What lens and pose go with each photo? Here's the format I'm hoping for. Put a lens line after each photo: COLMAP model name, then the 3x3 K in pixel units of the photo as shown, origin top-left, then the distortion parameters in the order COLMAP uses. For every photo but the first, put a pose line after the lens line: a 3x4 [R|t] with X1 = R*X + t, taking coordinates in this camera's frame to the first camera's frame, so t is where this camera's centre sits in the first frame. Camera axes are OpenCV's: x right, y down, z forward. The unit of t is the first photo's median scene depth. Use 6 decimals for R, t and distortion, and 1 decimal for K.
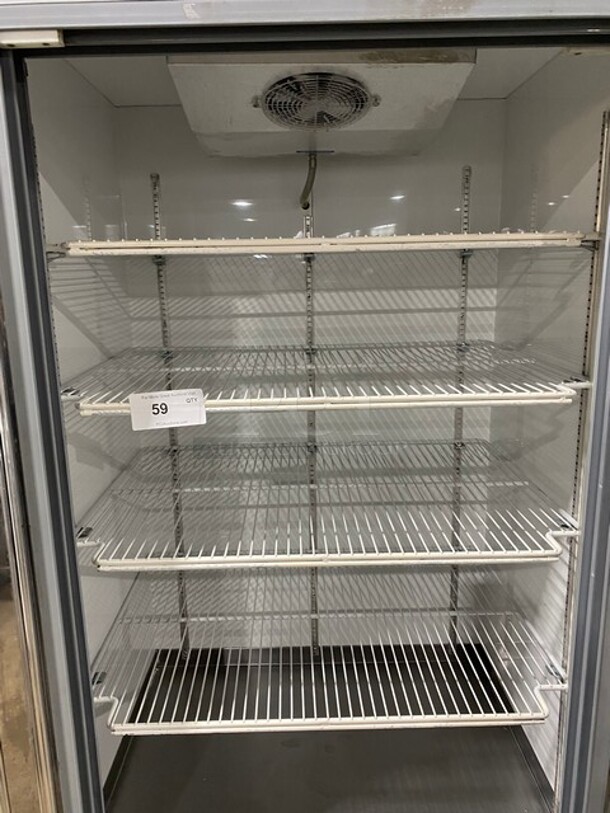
lens RADIAL K [[593.6, 0, 304.7], [0, 593.6, 391.9], [0, 0, 1]] dist [0.041143, -0.000640]
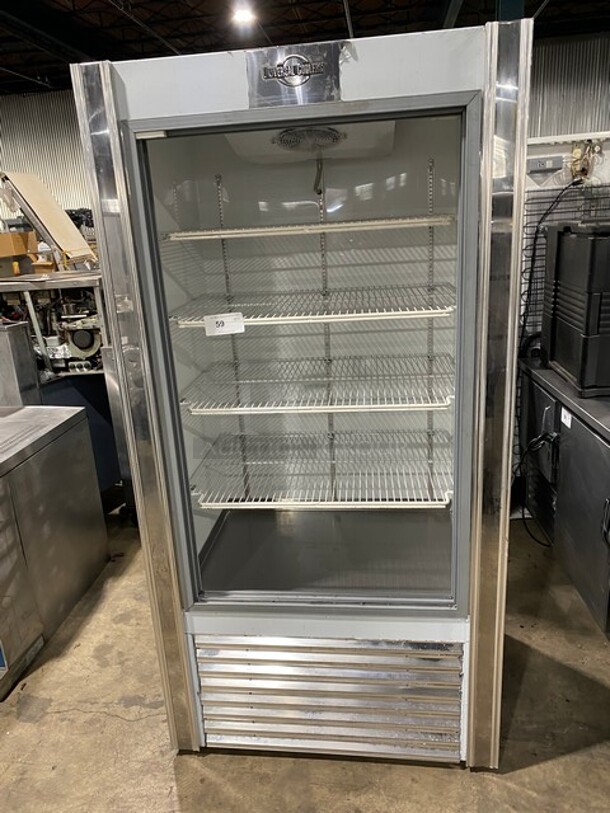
lens RADIAL K [[613.9, 0, 305.0], [0, 613.9, 406.5], [0, 0, 1]] dist [-0.002421, -0.002434]
pose [[0.990726, -0.000490, -0.135871, 0.167051], [0.013826, 0.995166, 0.097231, 0.061781], [0.135166, -0.098208, 0.985944, -0.522918]]
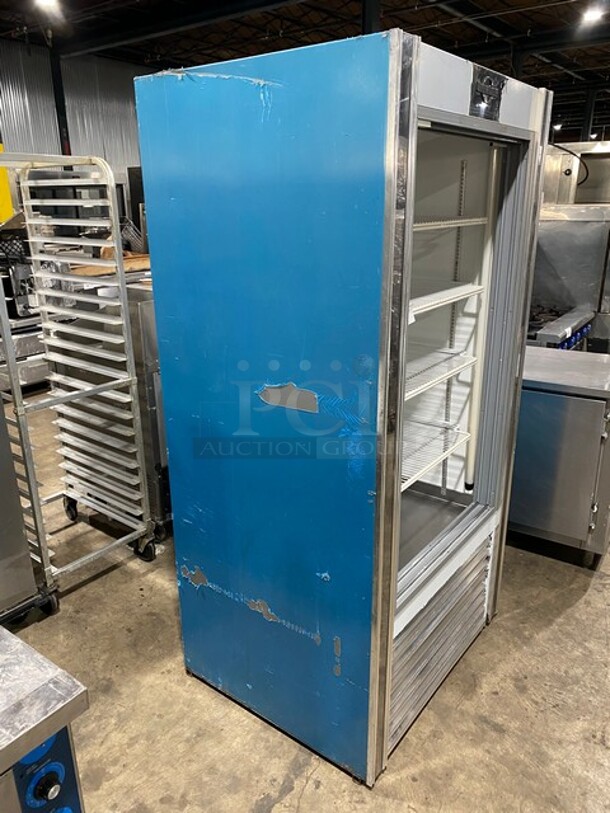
lens RADIAL K [[613.9, 0, 305.0], [0, 613.9, 406.5], [0, 0, 1]] dist [-0.002421, -0.002434]
pose [[0.618791, -0.238631, 0.748434, -1.221321], [0.163657, 0.971000, 0.174286, -0.054056], [-0.768319, 0.014640, 0.639899, 0.022452]]
